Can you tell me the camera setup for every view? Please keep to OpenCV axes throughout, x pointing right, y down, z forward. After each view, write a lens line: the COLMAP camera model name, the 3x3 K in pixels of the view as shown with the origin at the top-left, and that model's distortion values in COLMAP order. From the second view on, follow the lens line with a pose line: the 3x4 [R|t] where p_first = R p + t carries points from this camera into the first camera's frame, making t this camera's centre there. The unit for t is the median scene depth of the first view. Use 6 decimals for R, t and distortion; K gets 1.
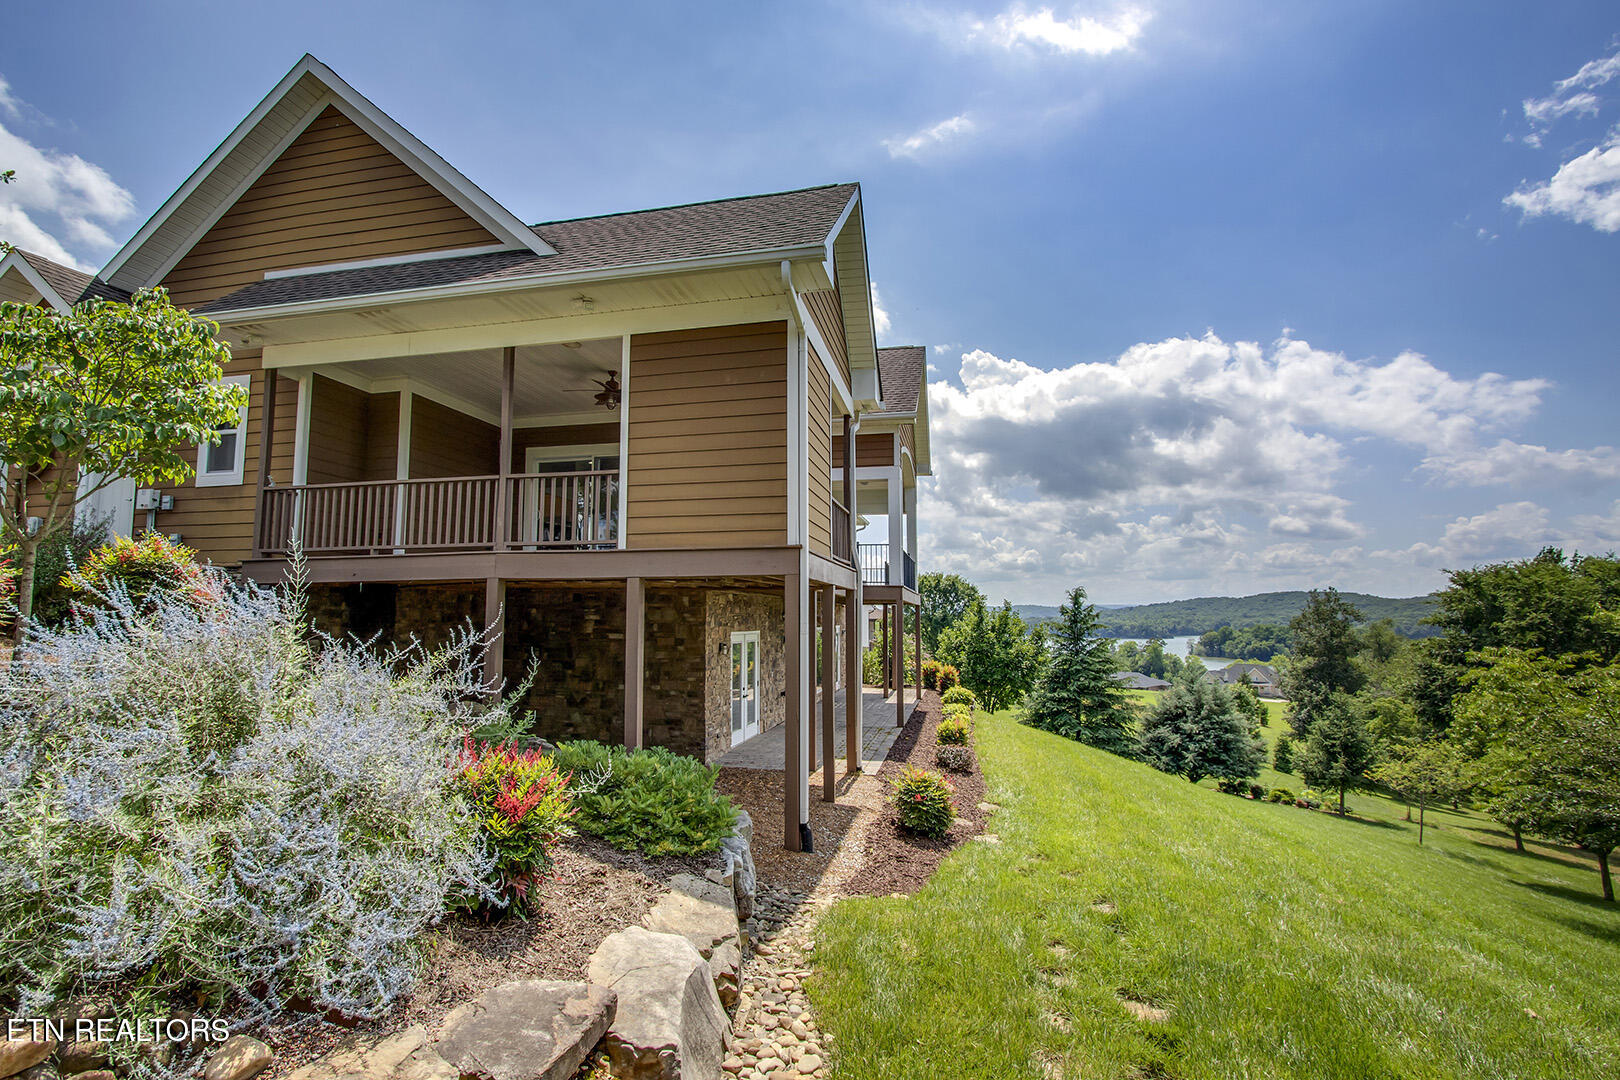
lens RADIAL K [[751.3, 0, 814.7], [0, 751.3, 564.3], [0, 0, 1]] dist [-0.024348, 0.001601]
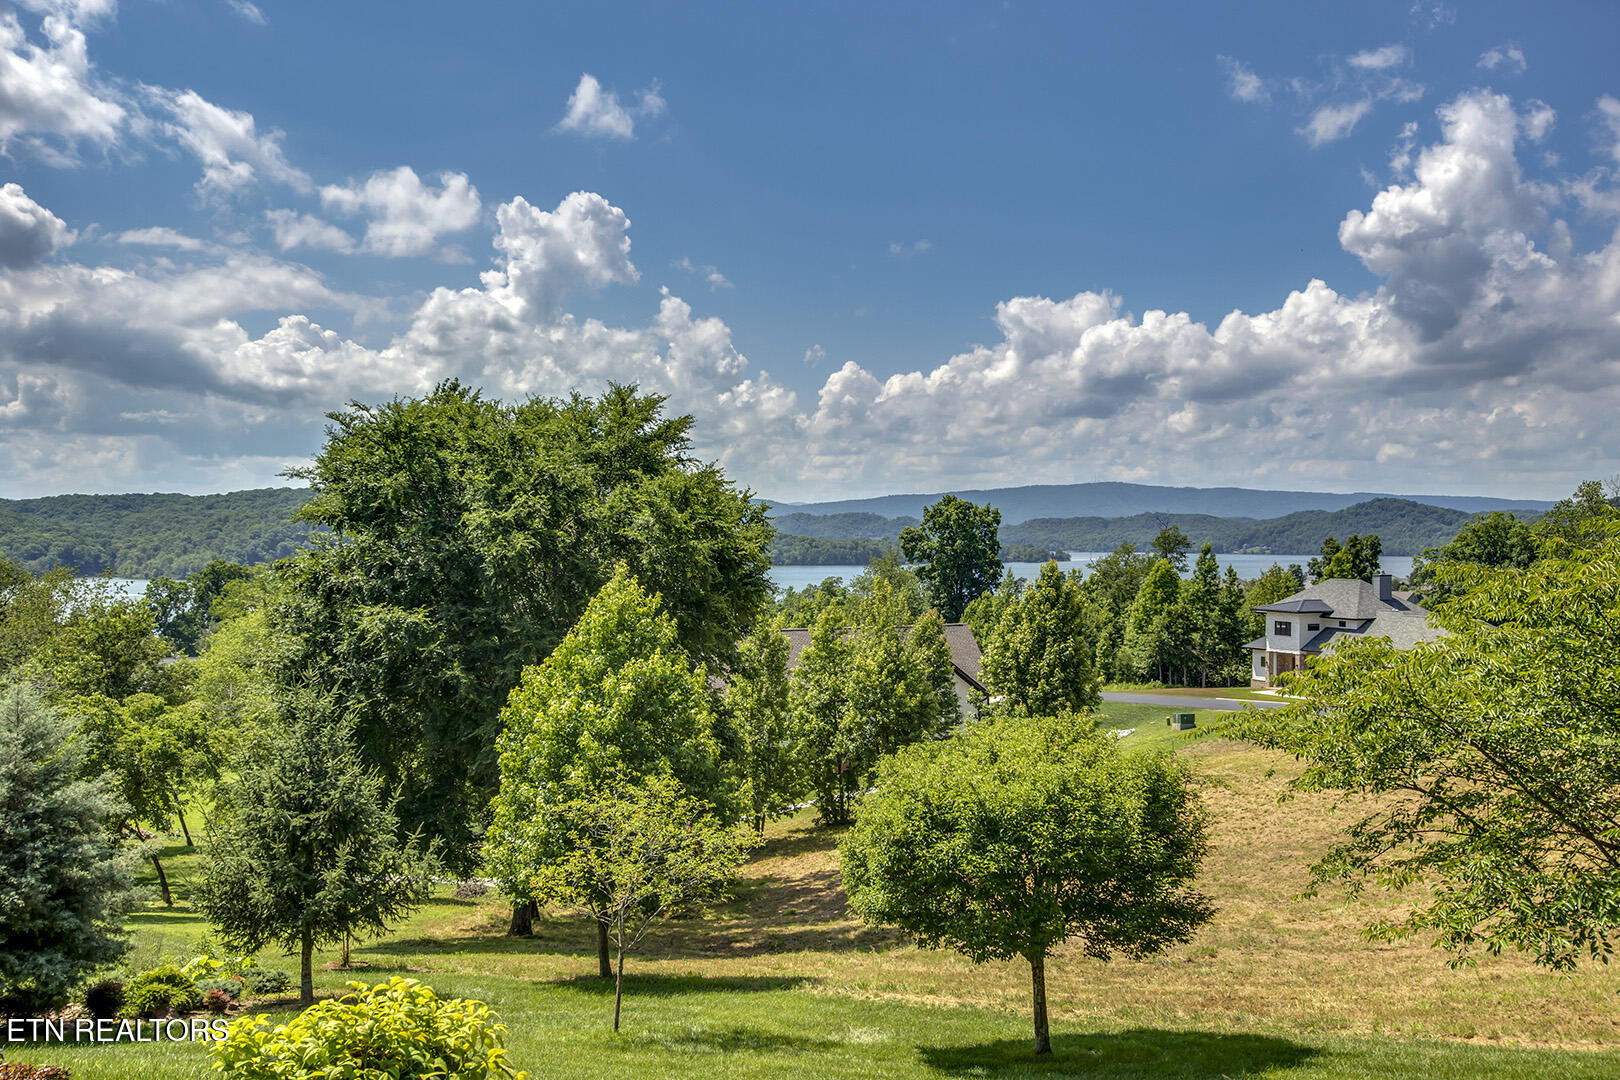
lens RADIAL K [[1562.8, 0, 813.8], [0, 1562.8, 542.3], [0, 0, 1]] dist [-0.022914, 0.000000]
pose [[0.316646, -0.003161, 0.948539, 0.029494], [-0.064282, 0.997624, 0.024783, 0.059539], [-0.946363, -0.068821, 0.315690, 0.473404]]
